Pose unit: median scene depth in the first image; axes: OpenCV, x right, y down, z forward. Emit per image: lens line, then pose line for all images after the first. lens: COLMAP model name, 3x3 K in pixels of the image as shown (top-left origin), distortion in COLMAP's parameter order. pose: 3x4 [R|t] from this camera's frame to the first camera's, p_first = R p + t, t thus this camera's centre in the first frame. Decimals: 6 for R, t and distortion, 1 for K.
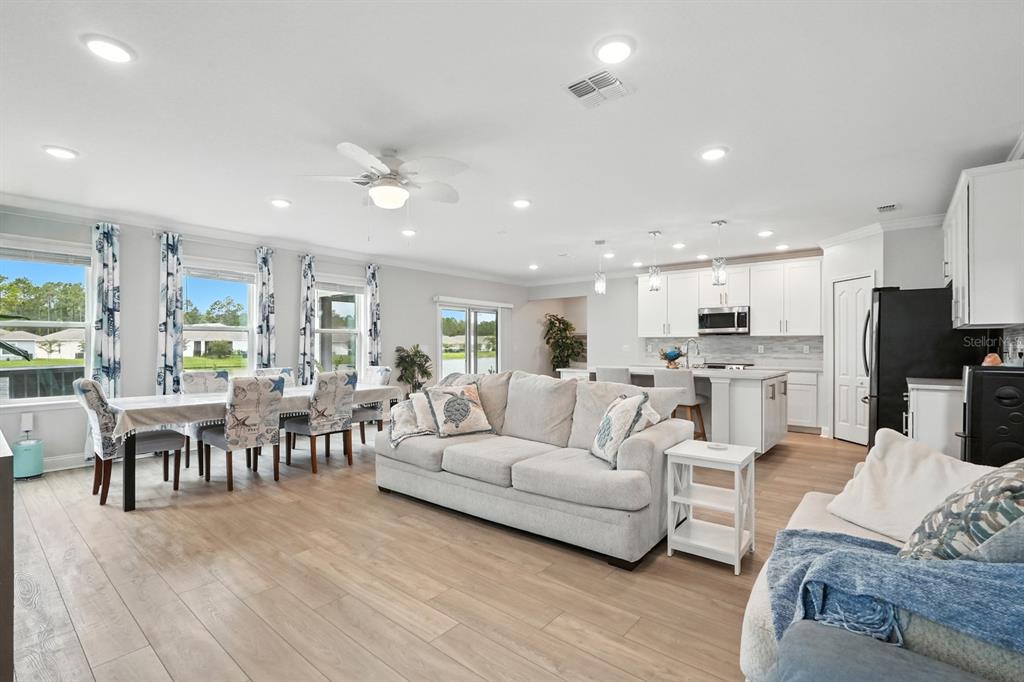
lens RADIAL K [[467.9, 0, 510.6], [0, 467.9, 340.5], [0, 0, 1]] dist [-0.009668, 0.003557]
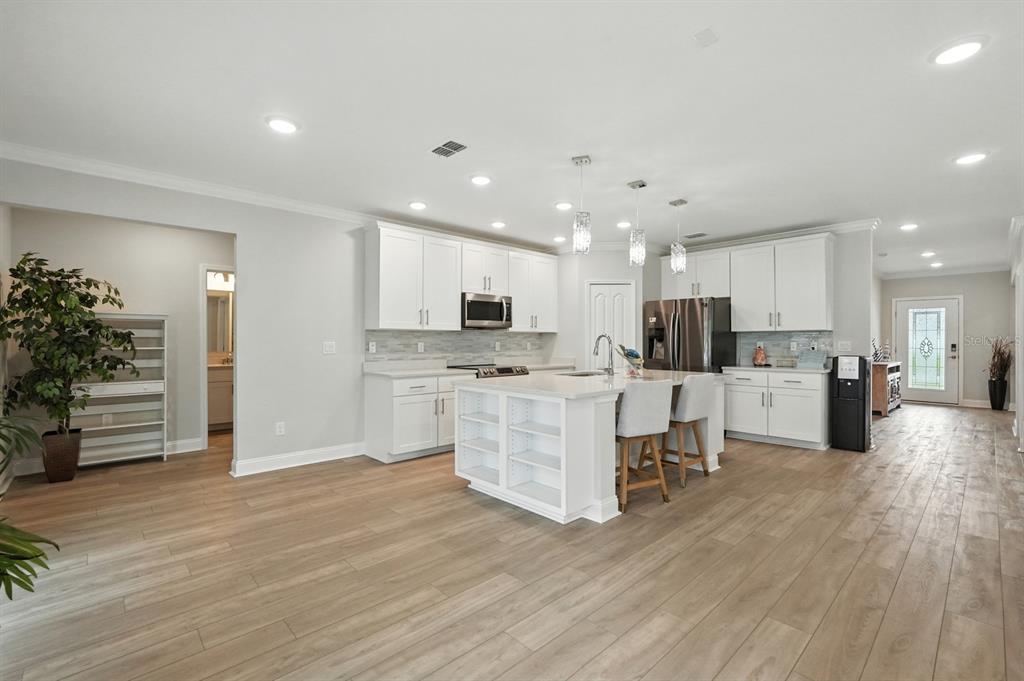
lens RADIAL K [[467.9, 0, 513.4], [0, 467.9, 336.1], [0, 0, 1]] dist [-0.009668, 0.003557]
pose [[0.103444, 0.010740, 0.994577, -0.304380], [-0.010466, 0.999898, -0.009708, 0.006349], [-0.994580, -0.009405, 0.103546, 0.792097]]
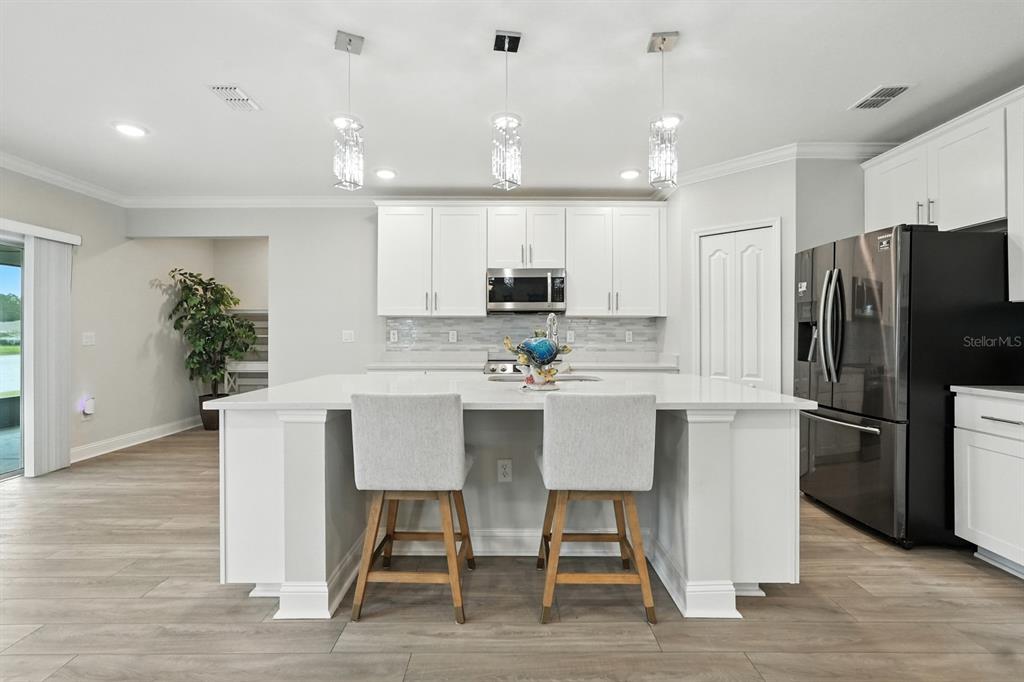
lens RADIAL K [[467.9, 0, 510.3], [0, 467.9, 336.0], [0, 0, 1]] dist [-0.009668, 0.003557]
pose [[0.764325, -0.006008, 0.644803, 0.037397], [-0.005145, 0.999868, 0.015414, 0.007189], [-0.644811, -0.015099, 0.764193, 0.491617]]
